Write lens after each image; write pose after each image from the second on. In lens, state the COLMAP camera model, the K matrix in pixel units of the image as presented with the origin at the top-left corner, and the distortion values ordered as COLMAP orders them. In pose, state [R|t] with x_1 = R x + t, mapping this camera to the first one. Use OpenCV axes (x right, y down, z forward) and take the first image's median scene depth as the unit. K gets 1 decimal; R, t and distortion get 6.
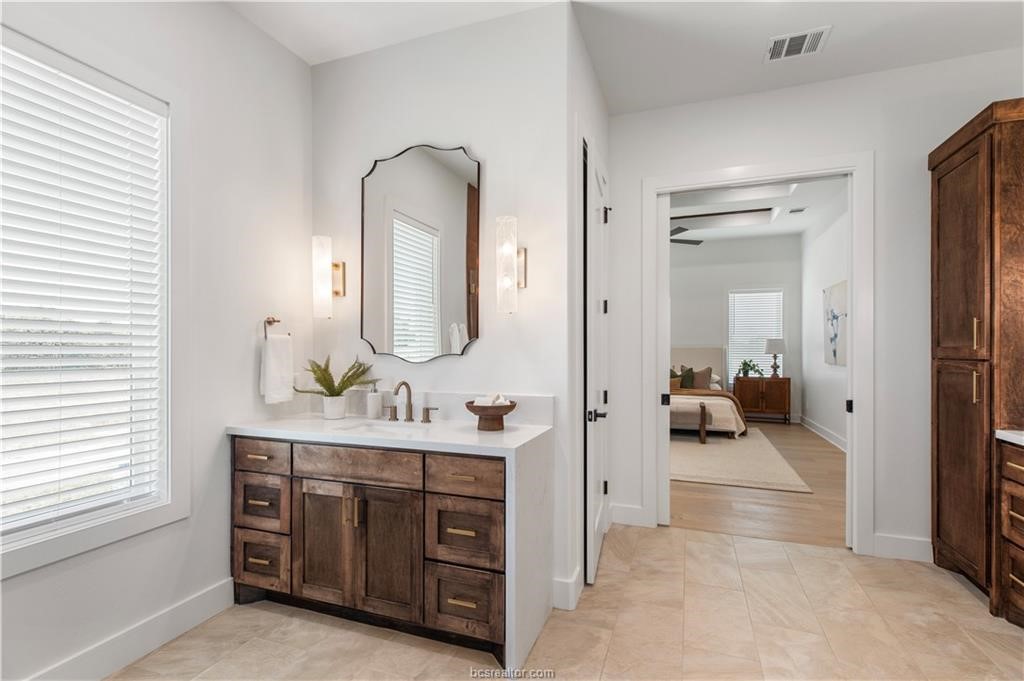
lens RADIAL K [[468.1, 0, 517.7], [0, 468.1, 347.3], [0, 0, 1]] dist [0.001399, 0.000023]
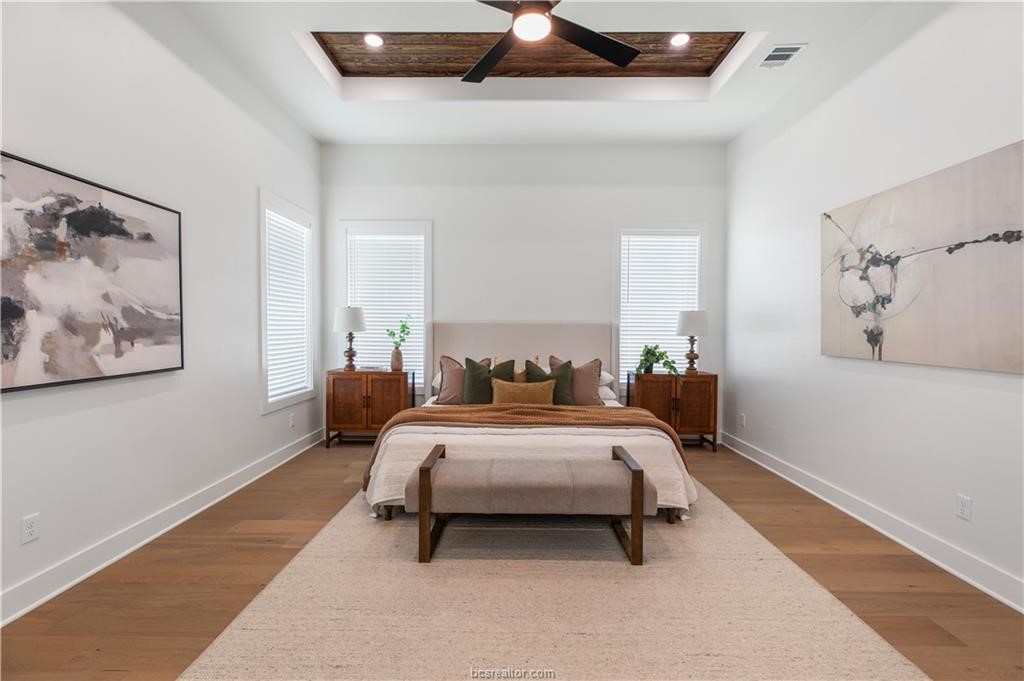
lens RADIAL K [[468.1, 0, 511.7], [0, 468.1, 335.8], [0, 0, 1]] dist [0.001399, 0.000023]
pose [[0.942871, -0.001976, 0.333152, 0.122339], [-0.006112, 0.999712, 0.023227, 0.001784], [-0.333102, -0.023937, 0.942587, 0.499417]]
